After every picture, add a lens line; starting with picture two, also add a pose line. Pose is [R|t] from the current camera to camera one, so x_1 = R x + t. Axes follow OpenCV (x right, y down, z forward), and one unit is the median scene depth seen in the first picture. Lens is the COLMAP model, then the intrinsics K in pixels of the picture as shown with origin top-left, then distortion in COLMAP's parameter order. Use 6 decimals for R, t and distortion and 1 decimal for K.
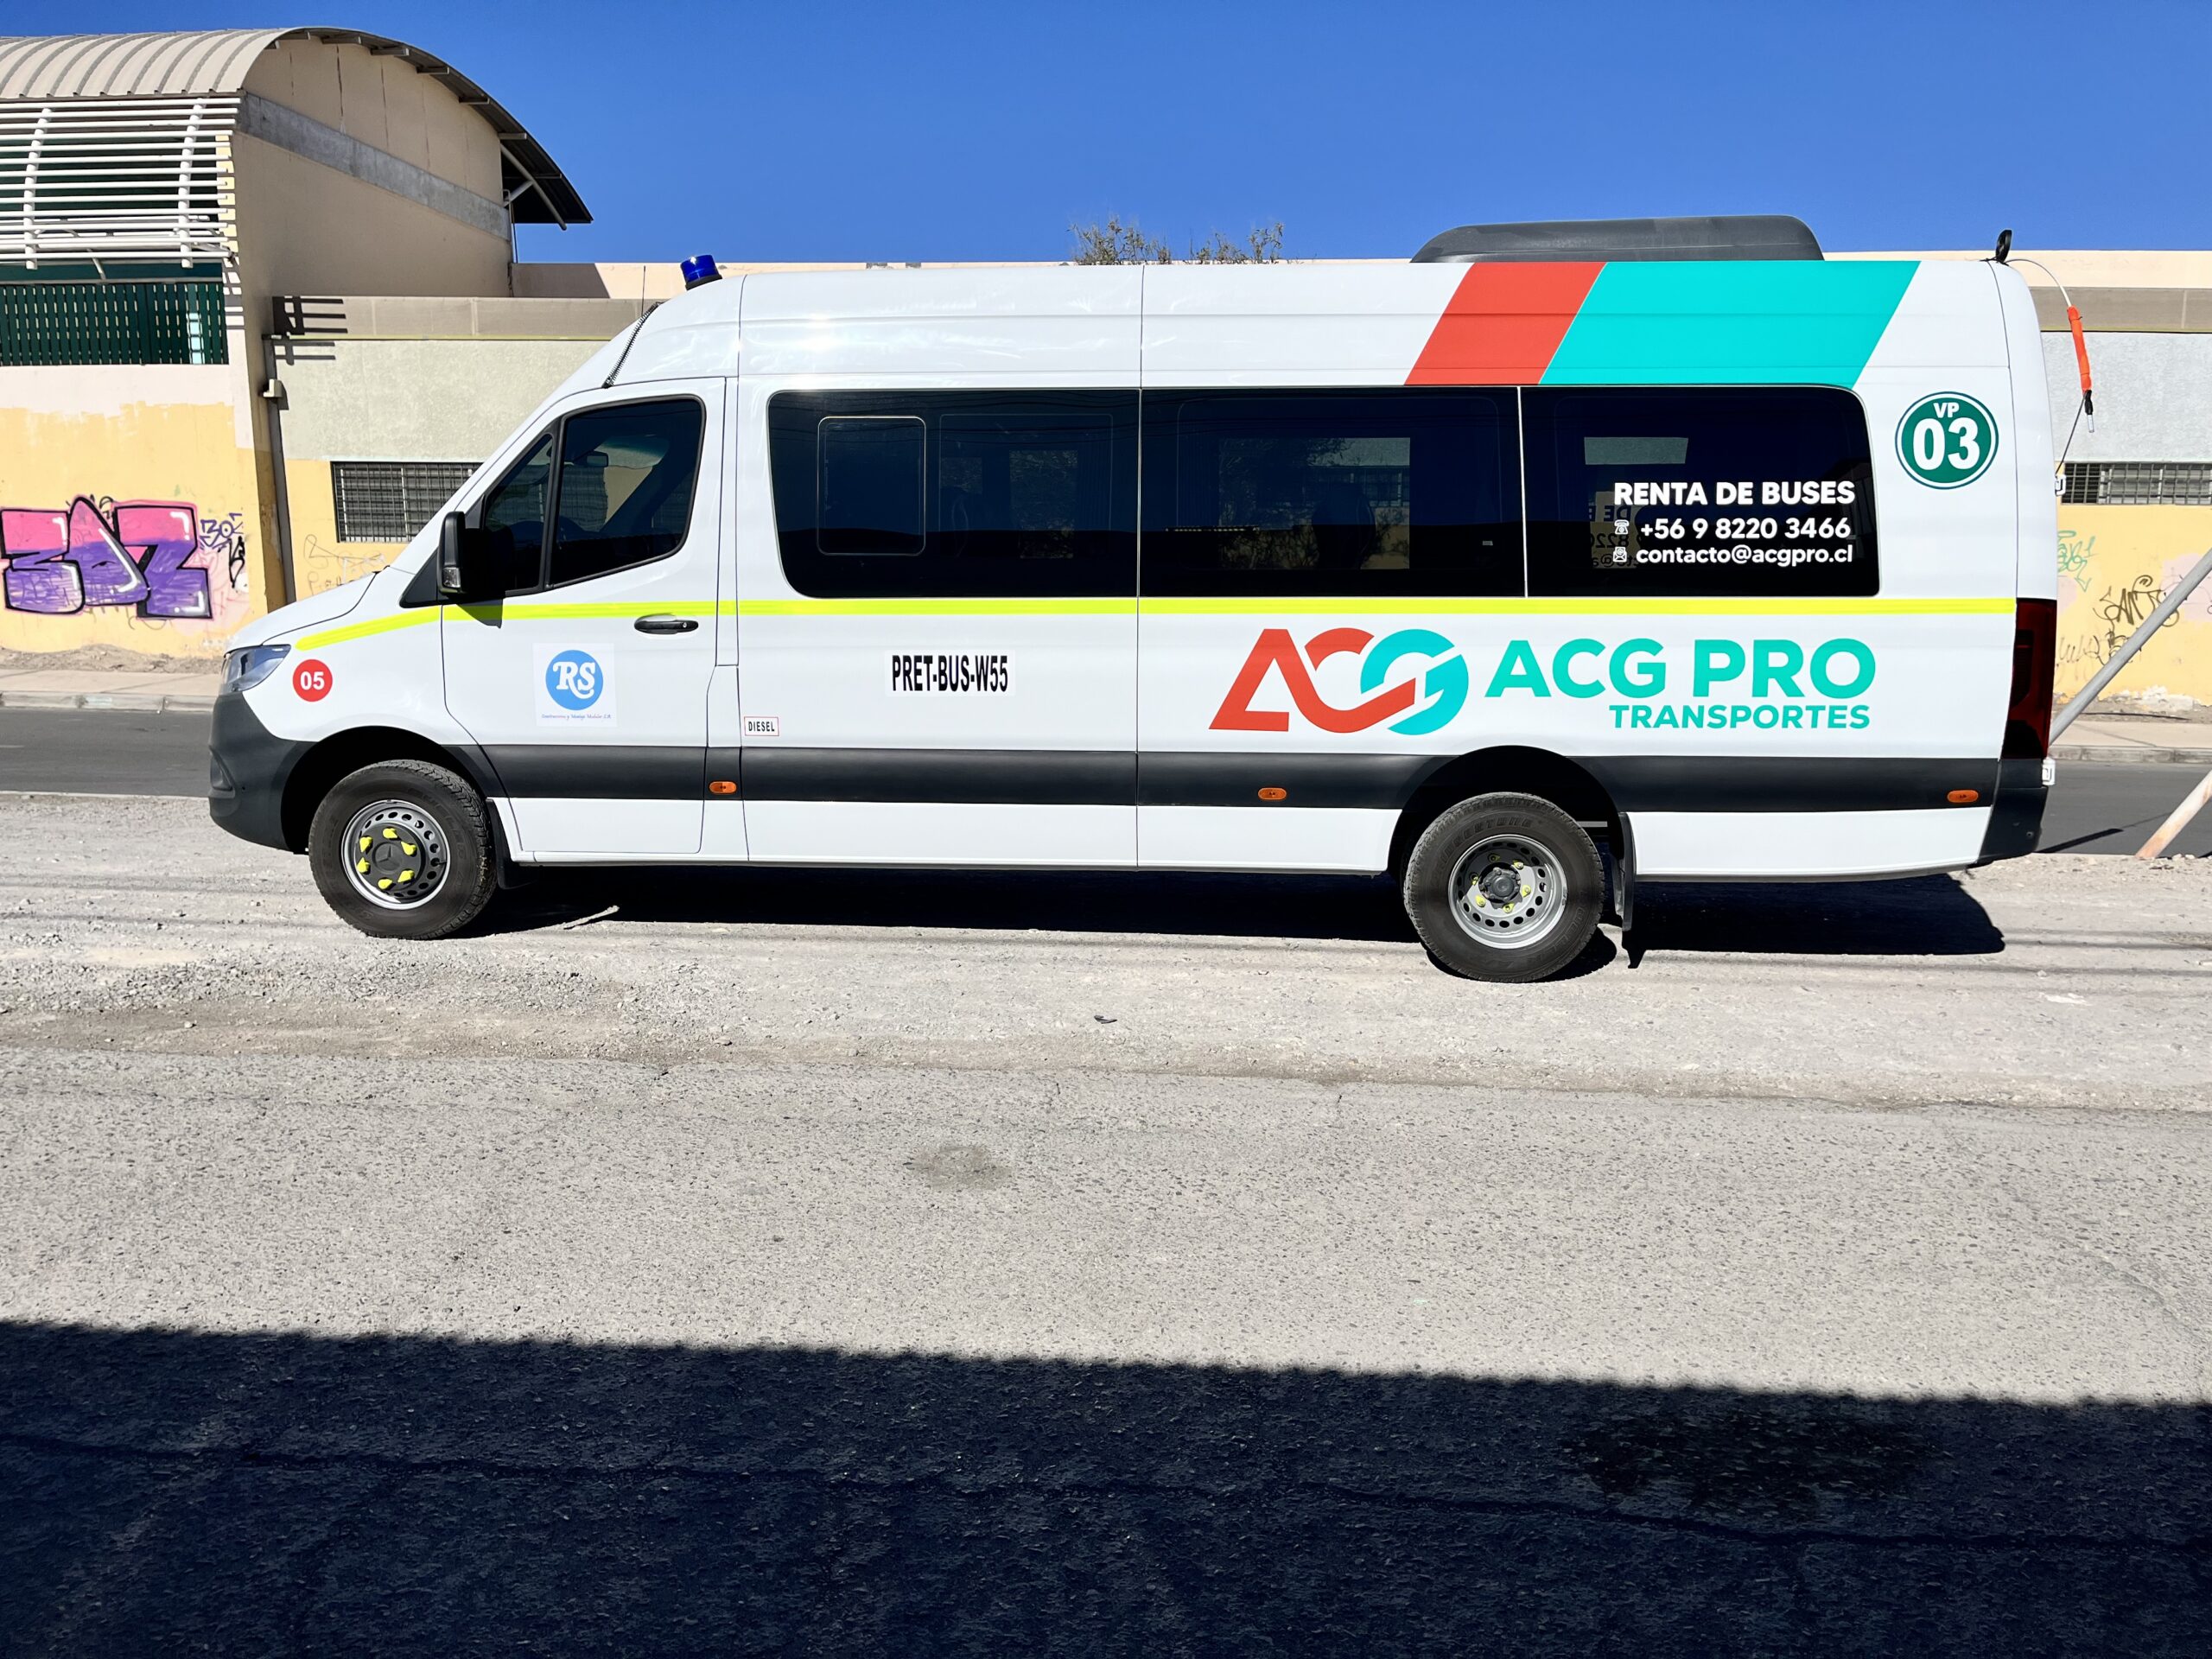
lens RADIAL K [[1680.8, 0, 1111.3], [0, 1680.8, 817.6], [0, 0, 1]] dist [0.050141, -0.017980]
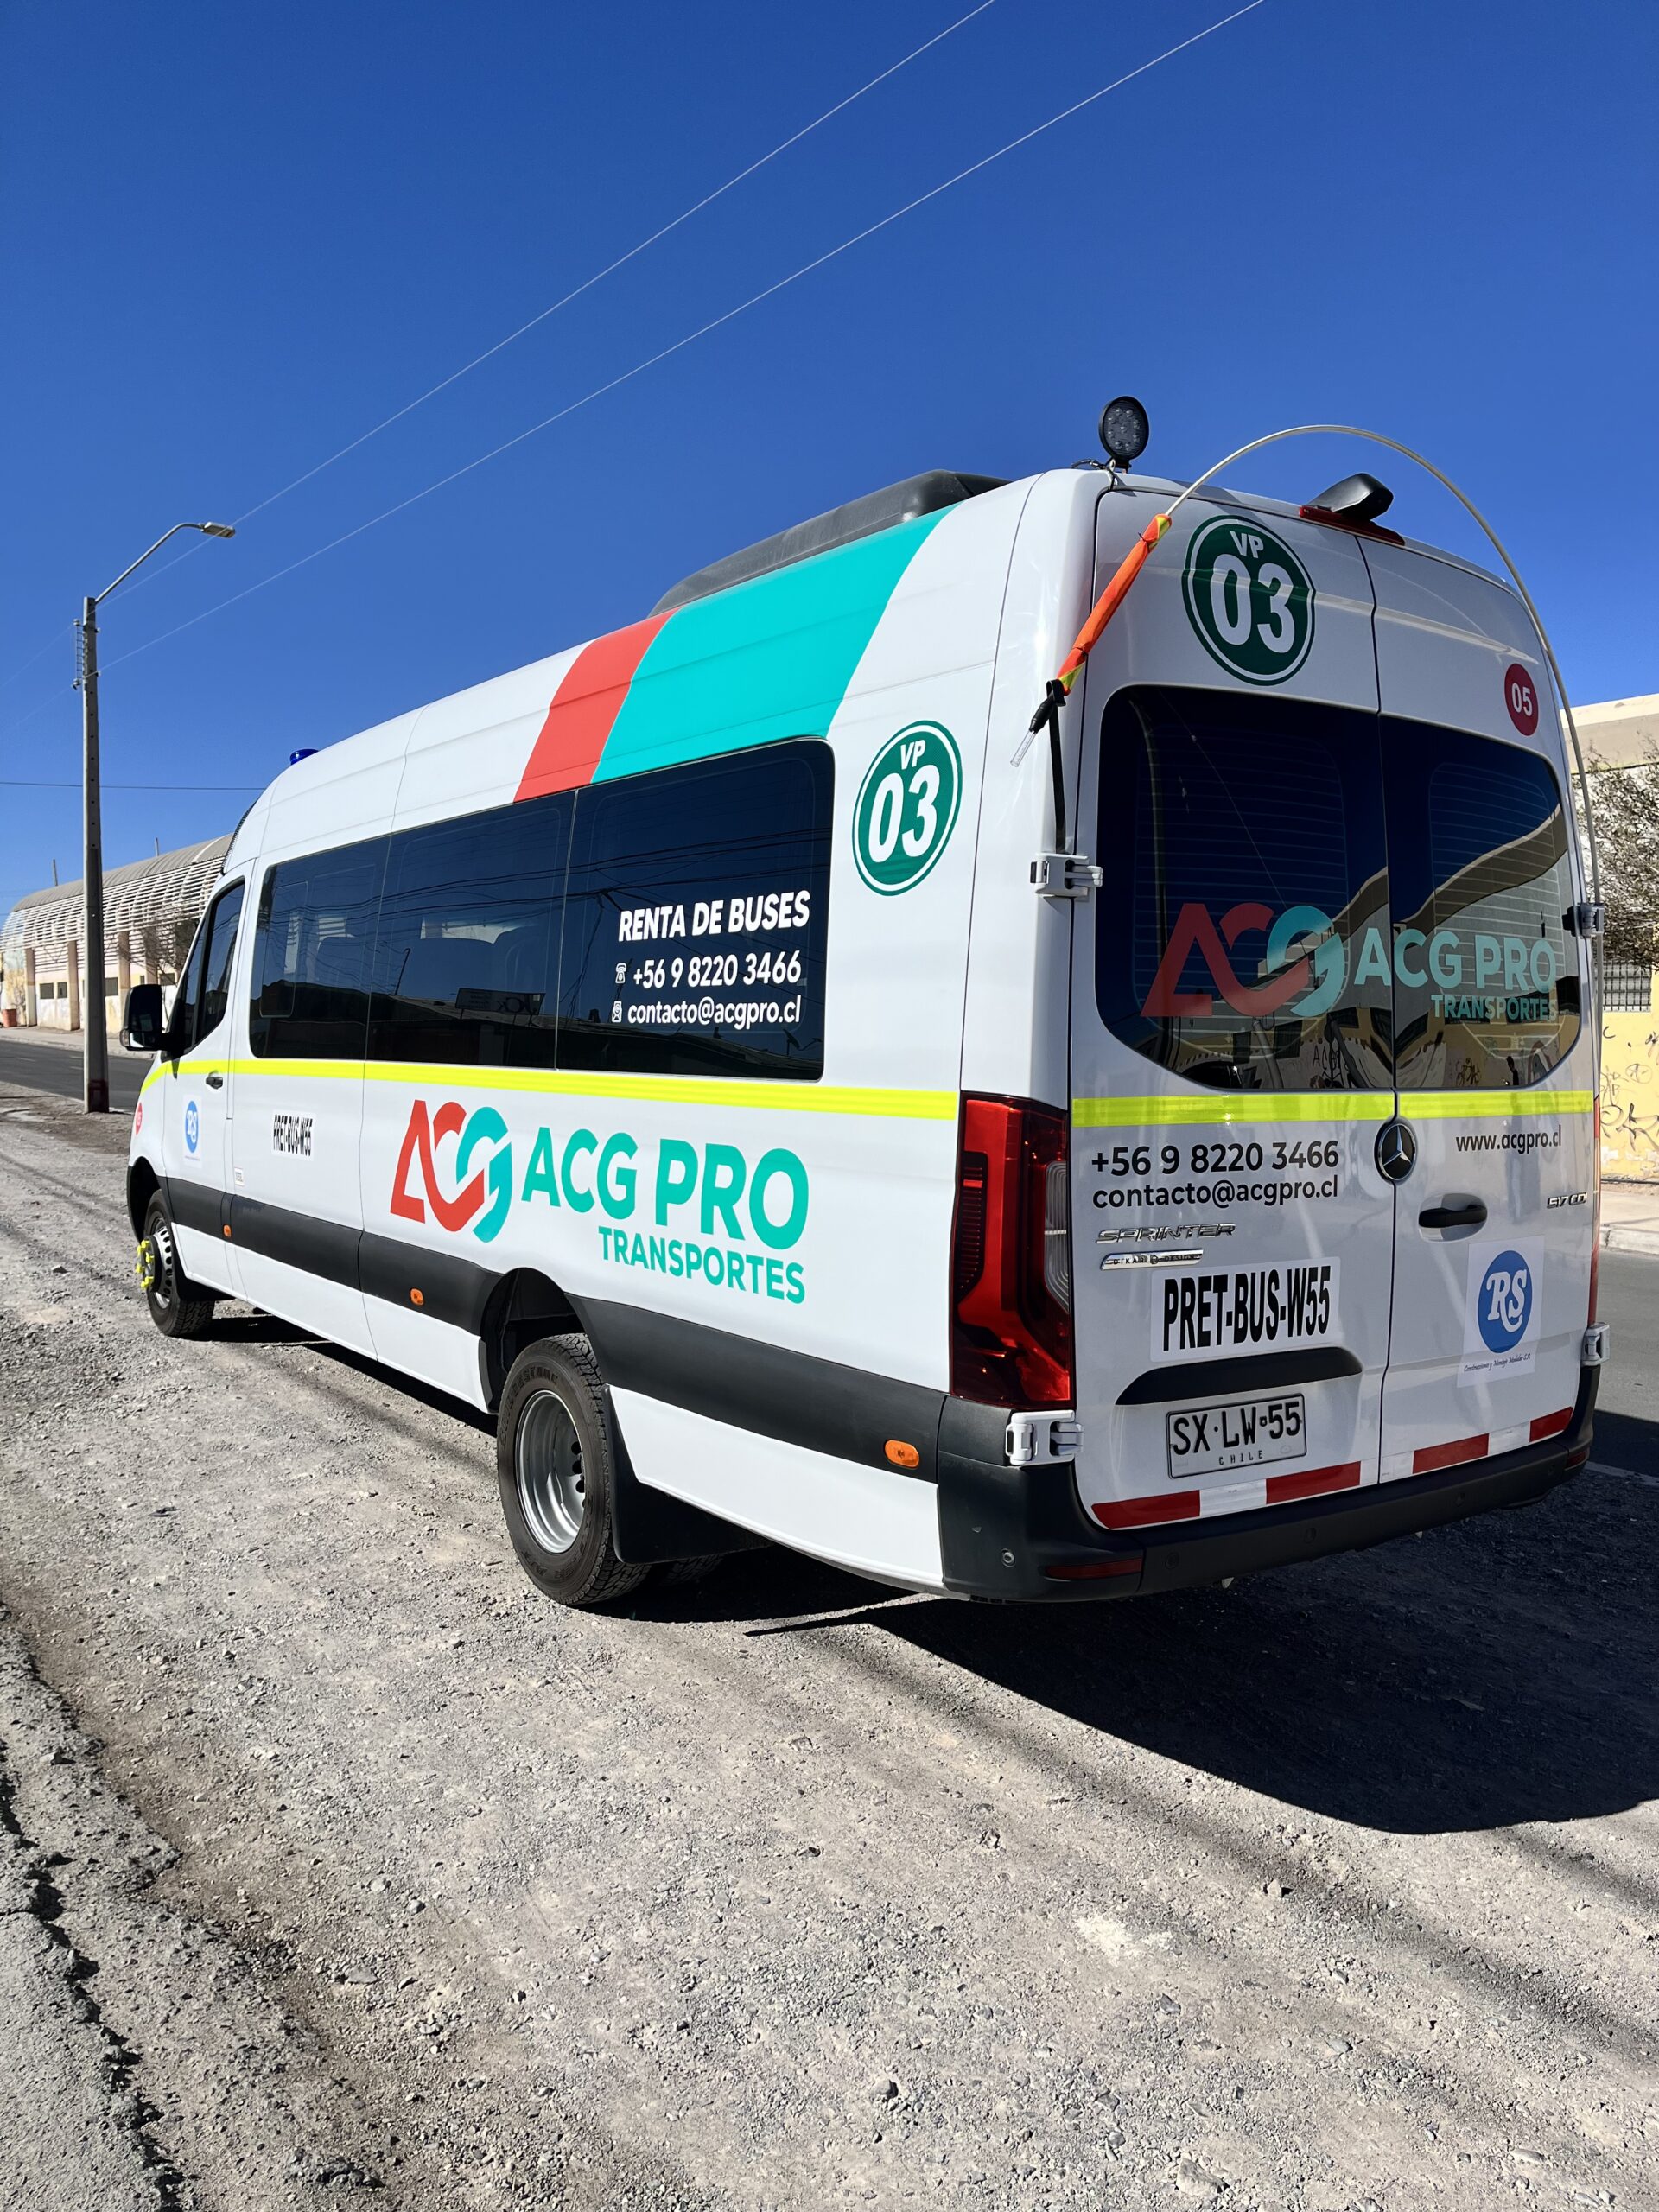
lens RADIAL K [[1680.8, 0, 826.8], [0, 1680.8, 1118.5], [0, 0, 1]] dist [0.050141, -0.017980]
pose [[0.628120, 0.040102, -0.777083, 0.890957], [-0.116874, 0.992204, -0.043266, -0.091393], [0.769289, 0.117996, 0.627910, 0.631215]]
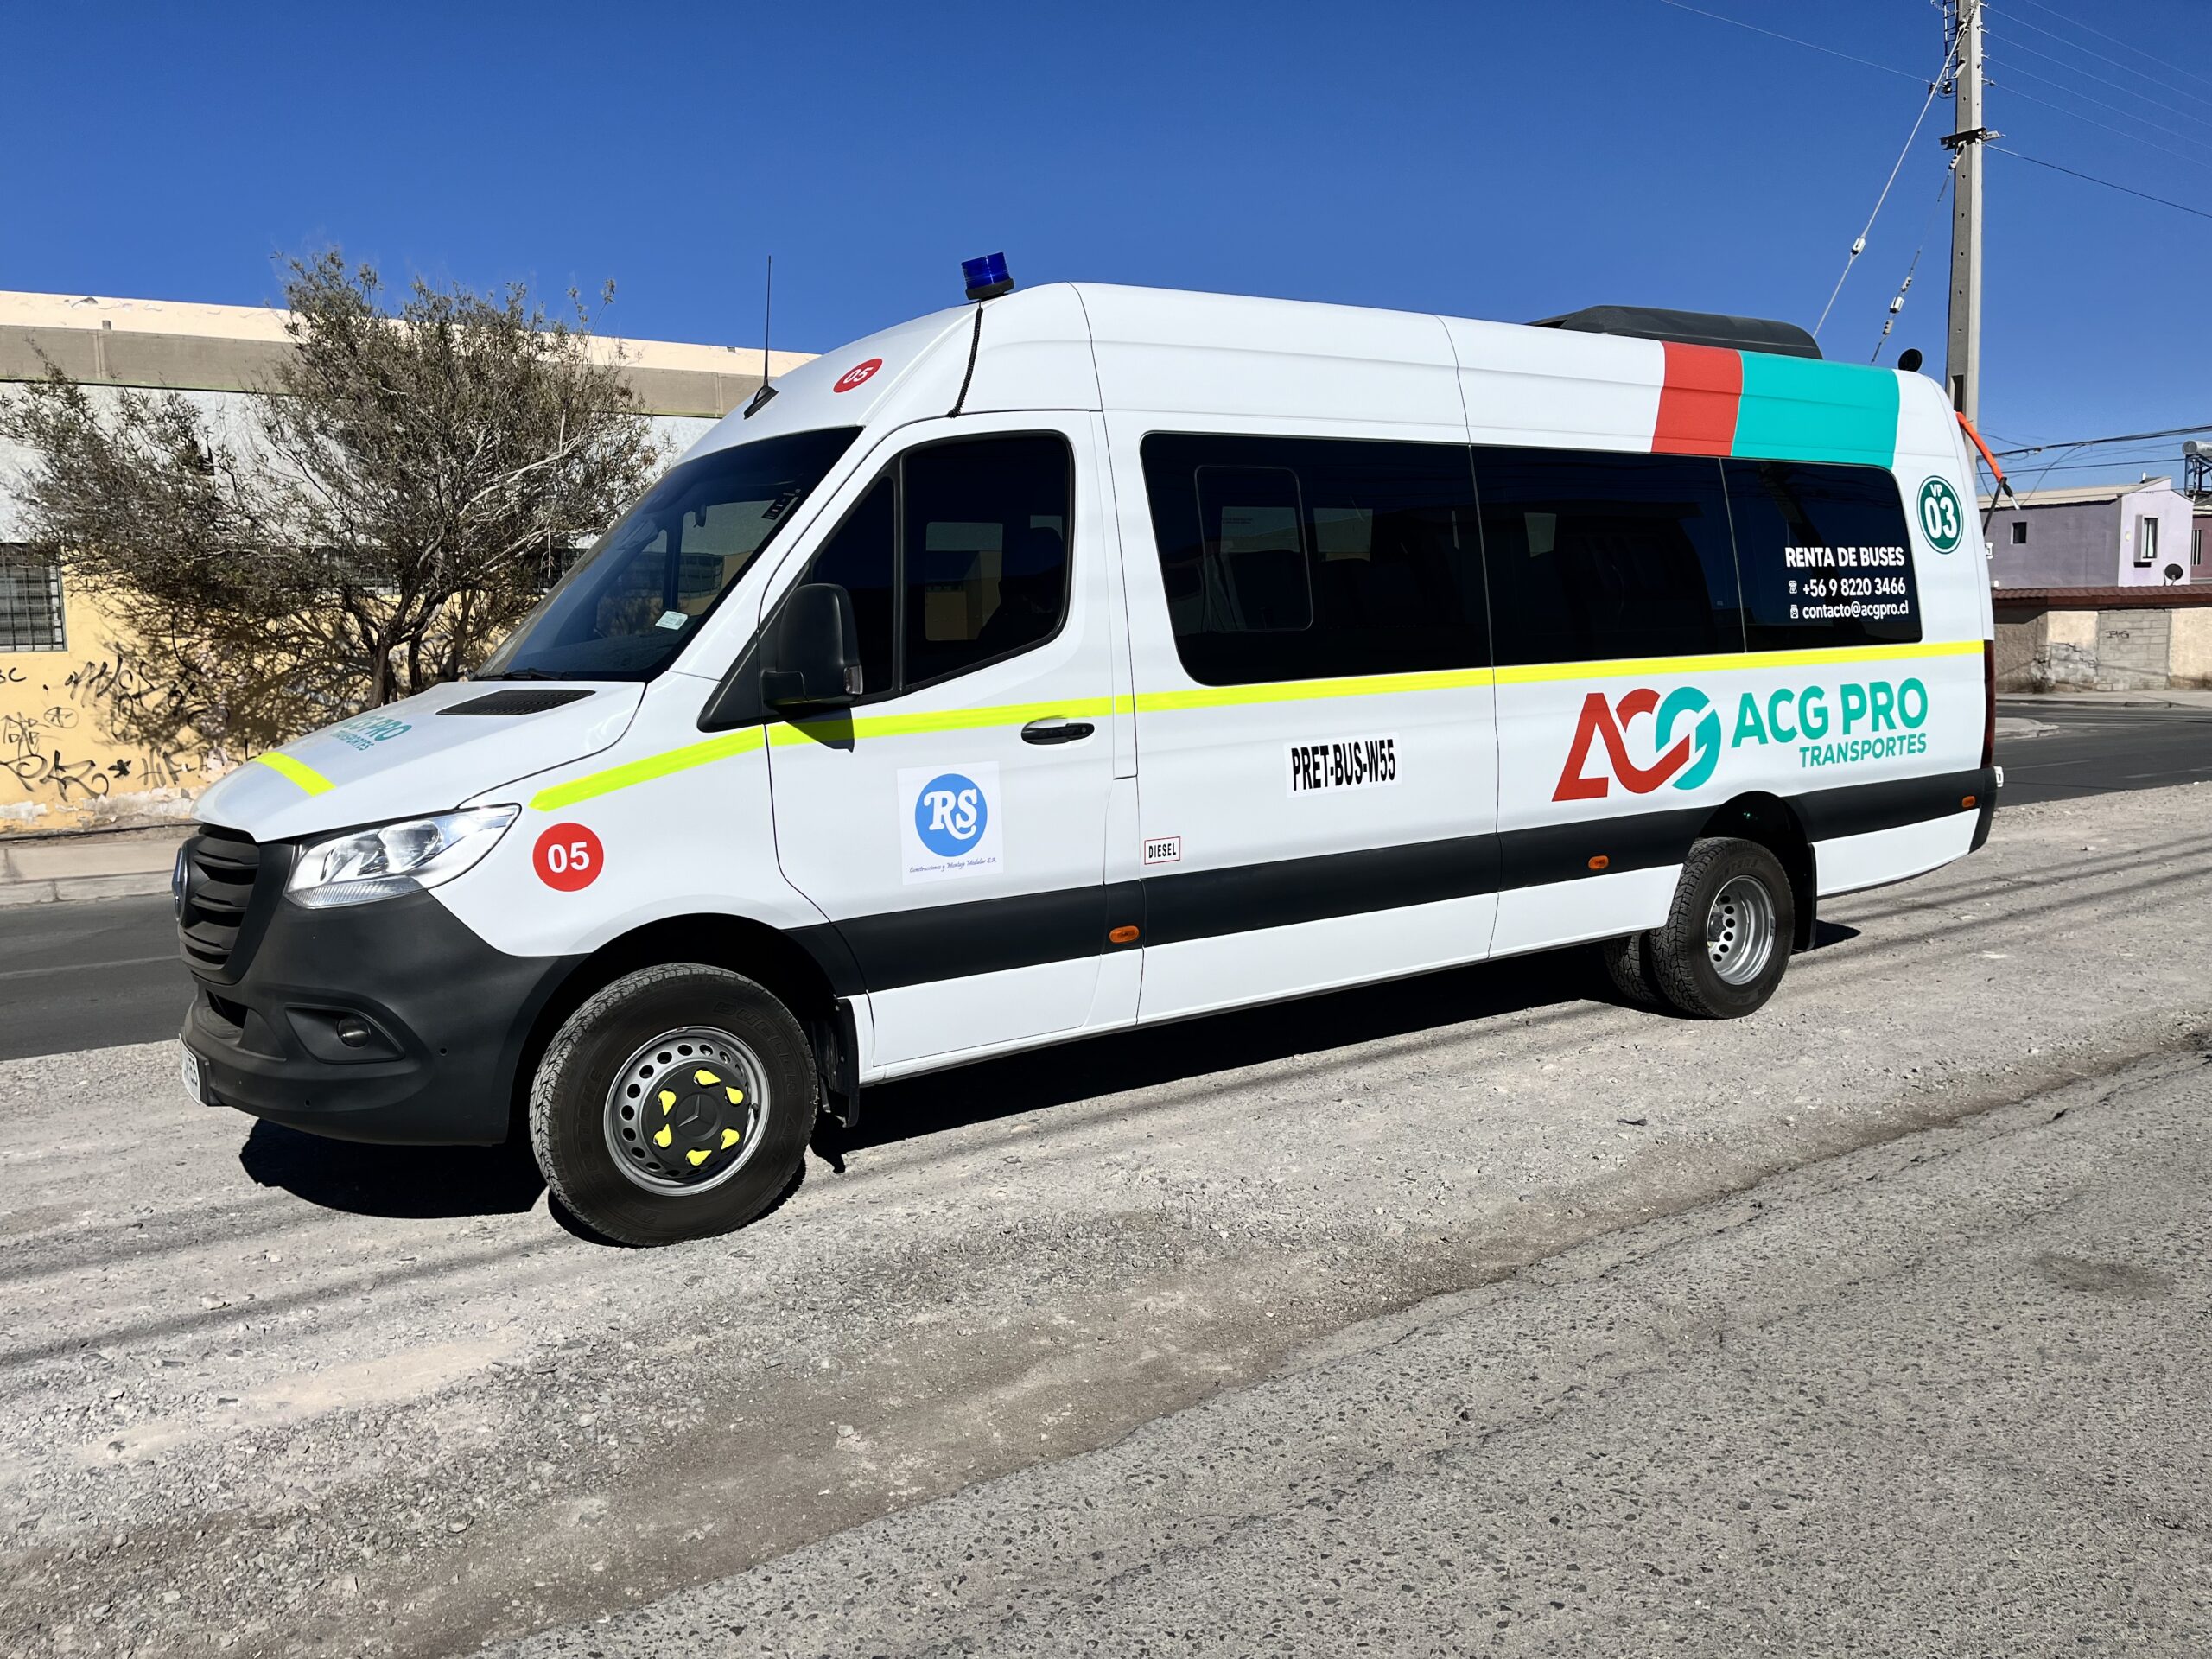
lens RADIAL K [[1680.8, 0, 1114.4], [0, 1680.8, 814.8], [0, 0, 1]] dist [0.050141, -0.017980]
pose [[0.781770, -0.093160, 0.616569, -0.736665], [0.126308, 0.991938, -0.010274, -0.068029], [-0.610641, 0.085909, 0.787234, 0.408160]]
